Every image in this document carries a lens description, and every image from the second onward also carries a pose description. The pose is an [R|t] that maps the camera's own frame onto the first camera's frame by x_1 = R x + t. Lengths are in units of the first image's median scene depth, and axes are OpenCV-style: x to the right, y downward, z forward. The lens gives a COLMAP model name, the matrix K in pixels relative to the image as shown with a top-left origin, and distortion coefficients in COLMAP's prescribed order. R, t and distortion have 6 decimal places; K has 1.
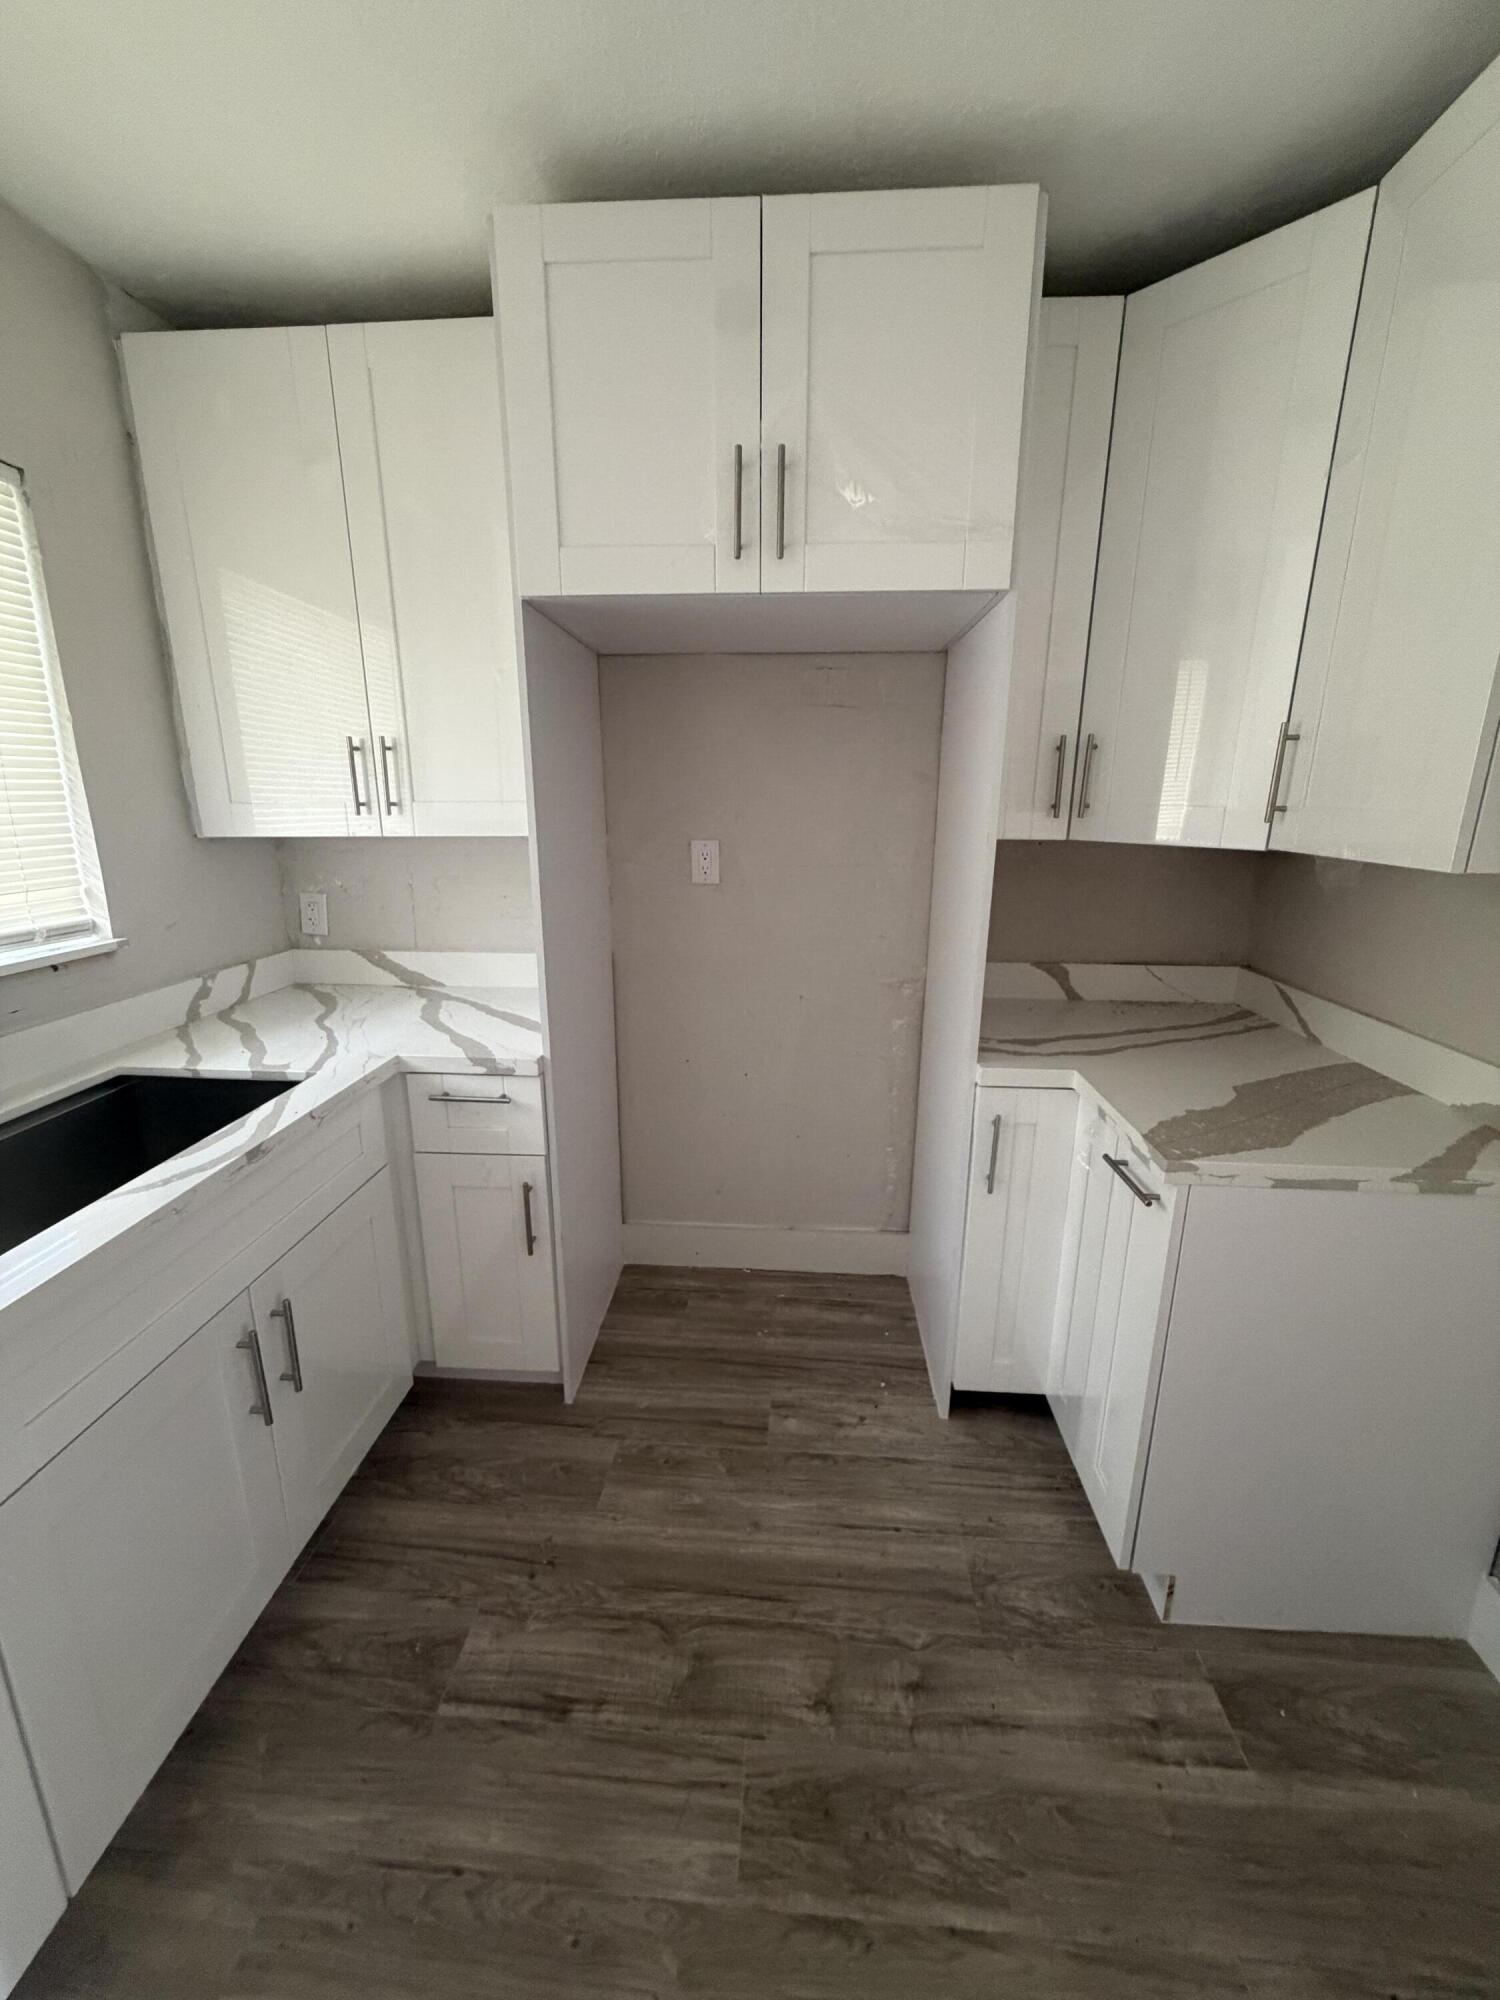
lens RADIAL K [[800.0, 0, 749.4], [0, 800.0, 995.0], [0, 0, 1]] dist [0.000547, 0.000523]
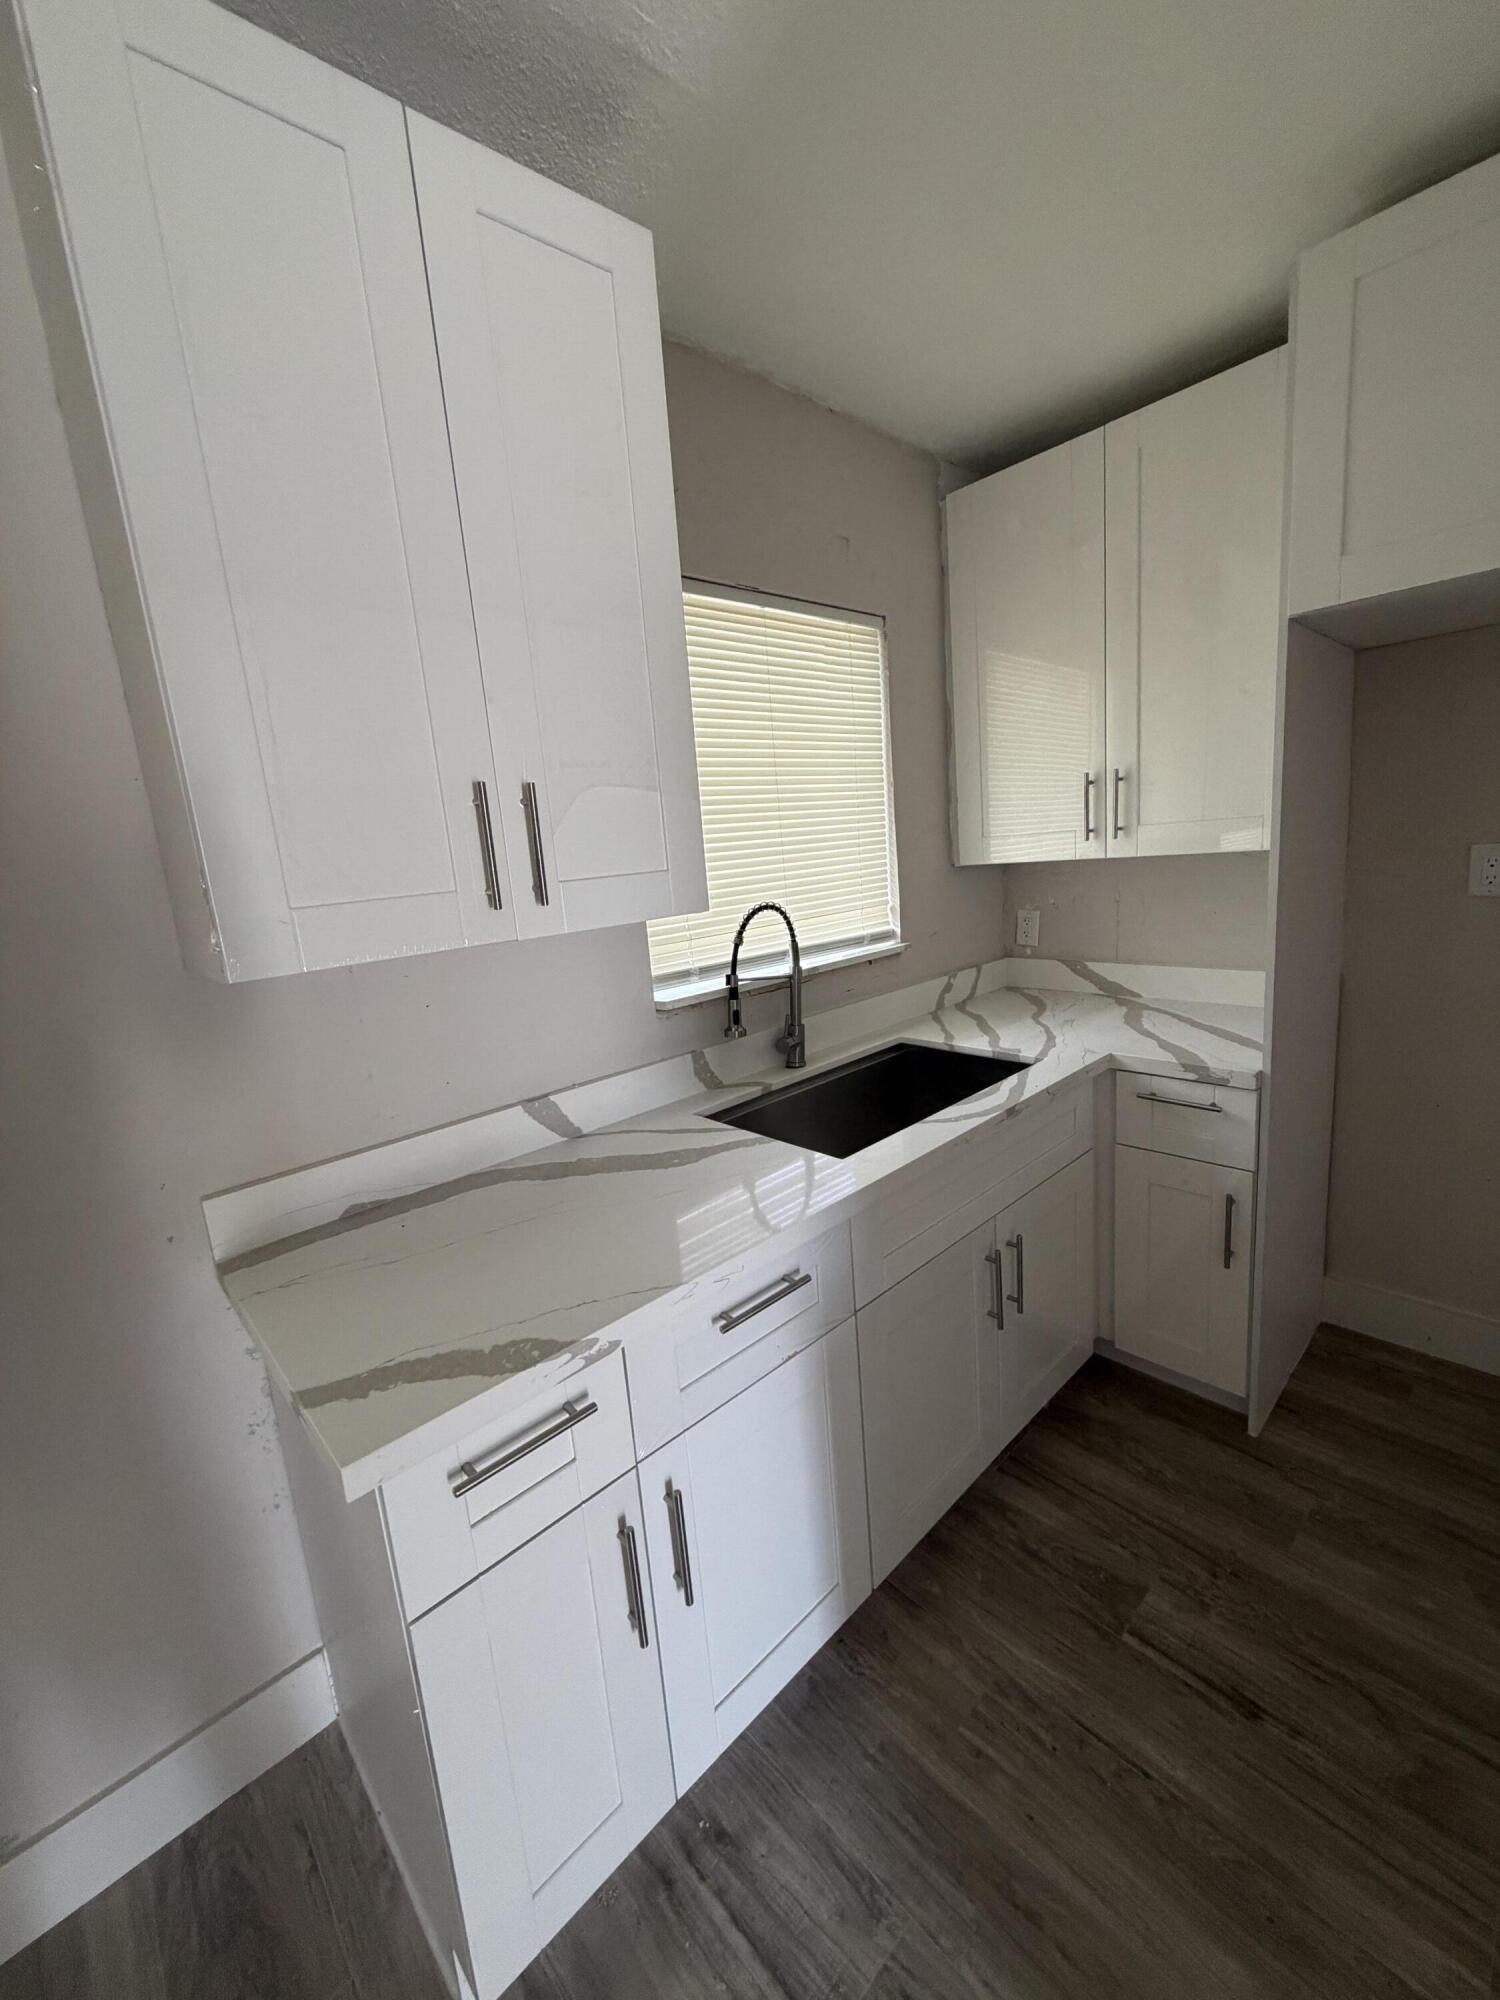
lens RADIAL K [[800.0, 0, 749.0], [0, 800.0, 995.4], [0, 0, 1]] dist [0.000547, 0.000523]
pose [[0.725557, 0.067165, -0.684877, -0.049476], [-0.084429, 0.996395, 0.008270, 0.030369], [0.682964, 0.051823, 0.728612, -0.170459]]
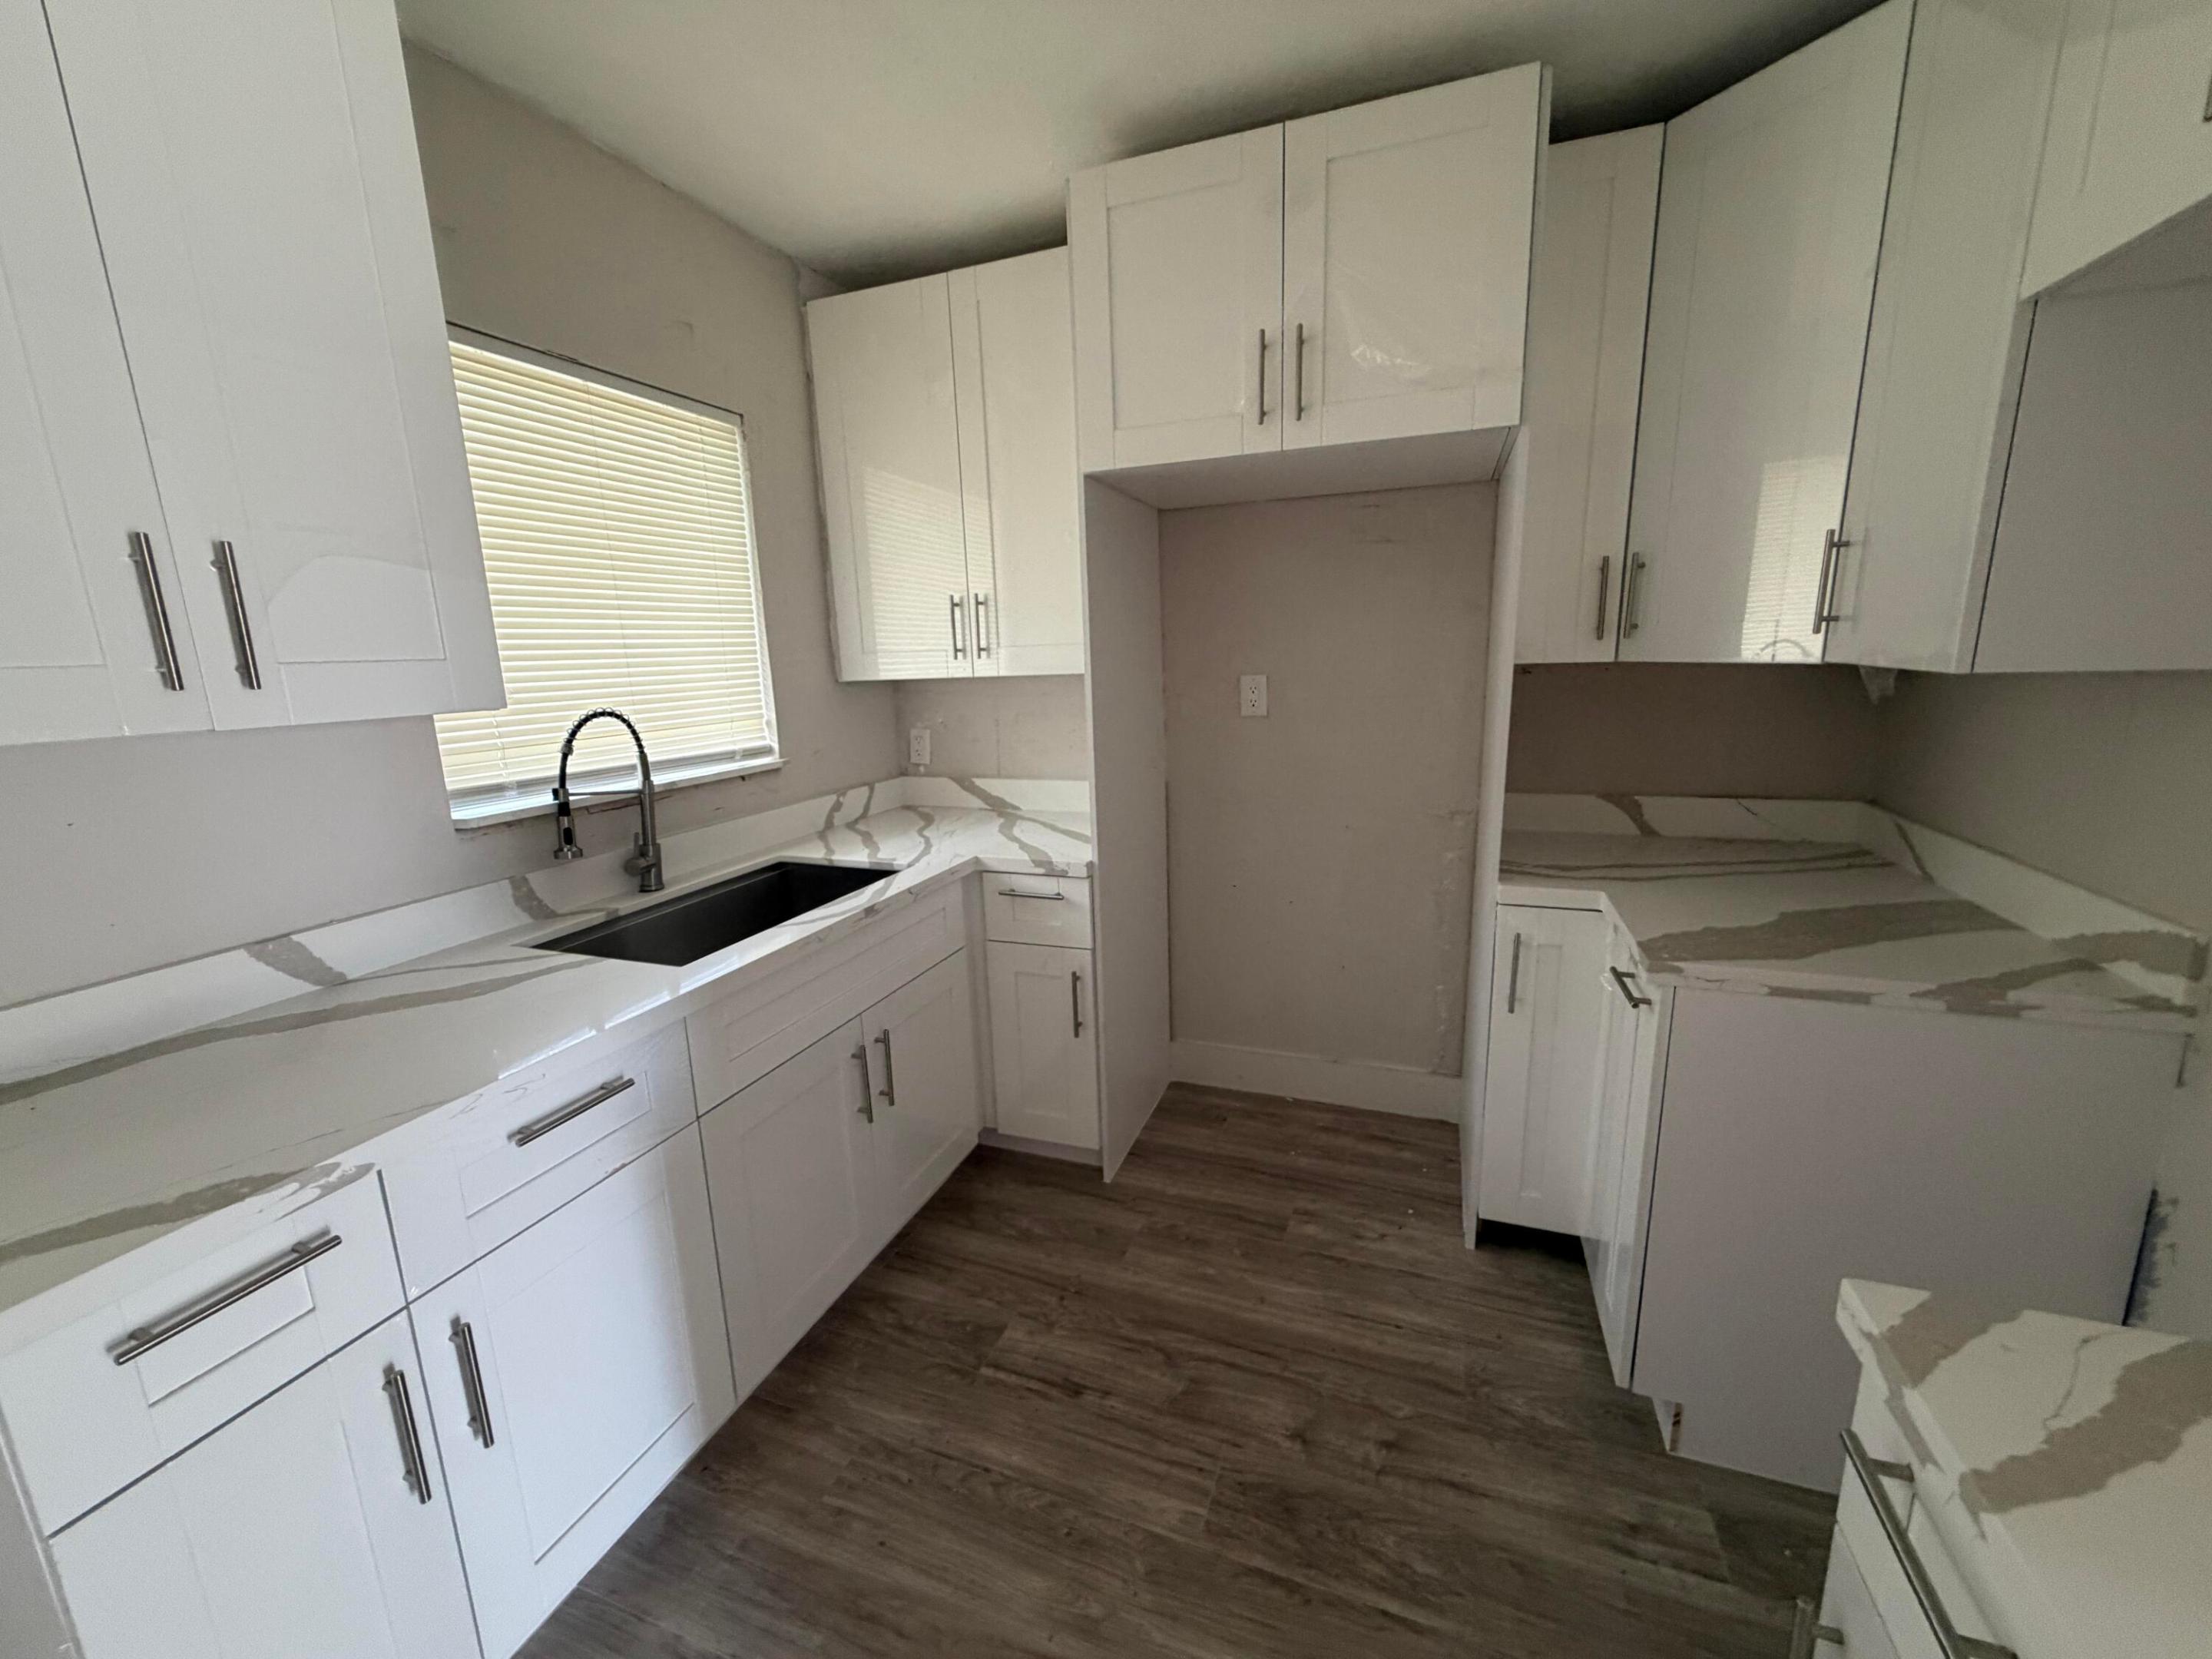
lens RADIAL K [[884.8, 0, 1101.9], [0, 884.8, 831.2], [0, 0, 1]] dist [0.000547, 0.000523]
pose [[0.956156, 0.025636, -0.291734, 0.133138], [-0.036303, 0.998853, -0.031209, 0.076747], [0.290599, 0.040432, 0.955990, -0.227541]]
